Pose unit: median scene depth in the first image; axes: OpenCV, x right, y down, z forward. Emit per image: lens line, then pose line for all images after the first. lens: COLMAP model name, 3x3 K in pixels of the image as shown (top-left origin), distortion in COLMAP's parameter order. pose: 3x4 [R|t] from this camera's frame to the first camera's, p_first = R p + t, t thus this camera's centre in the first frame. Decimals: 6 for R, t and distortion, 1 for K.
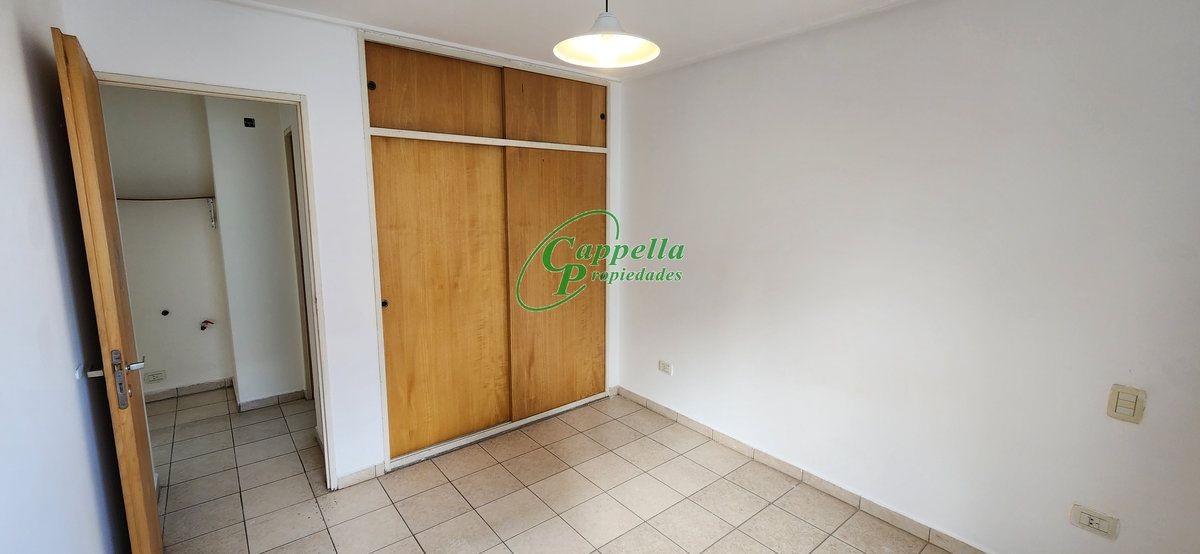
lens RADIAL K [[486.8, 0, 594.1], [0, 486.8, 268.0], [0, 0, 1]] dist [0.000566, 0.000007]
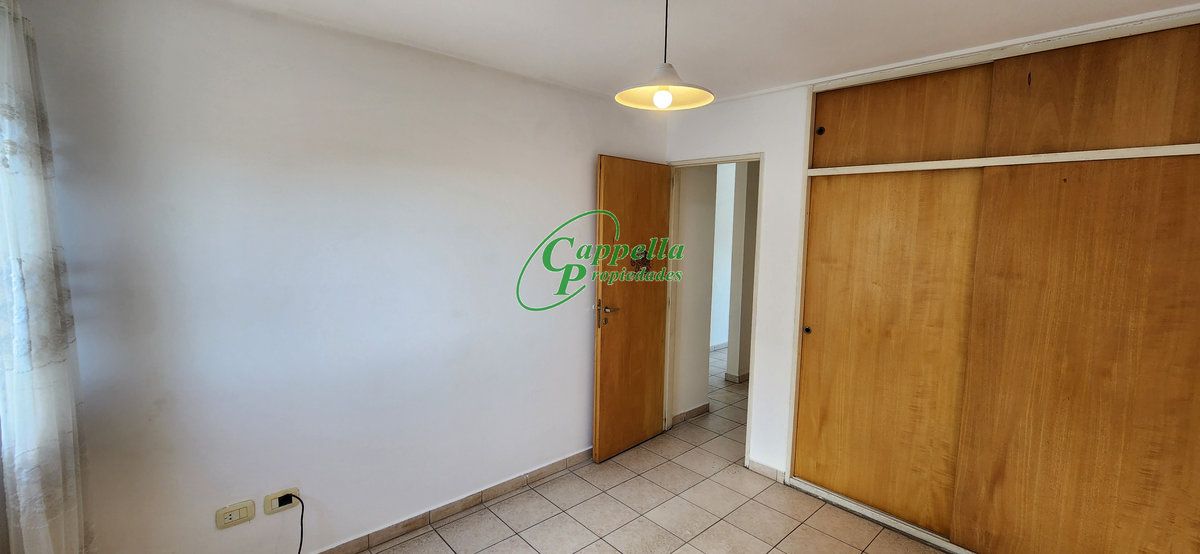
lens RADIAL K [[486.8, 0, 594.1], [0, 486.8, 268.0], [0, 0, 1]] dist [0.000566, 0.000007]
pose [[0.050421, 0.091887, -0.994492, 0.543282], [-0.161300, 0.983435, 0.082687, -0.067396], [0.985617, 0.156242, 0.064408, 0.404406]]
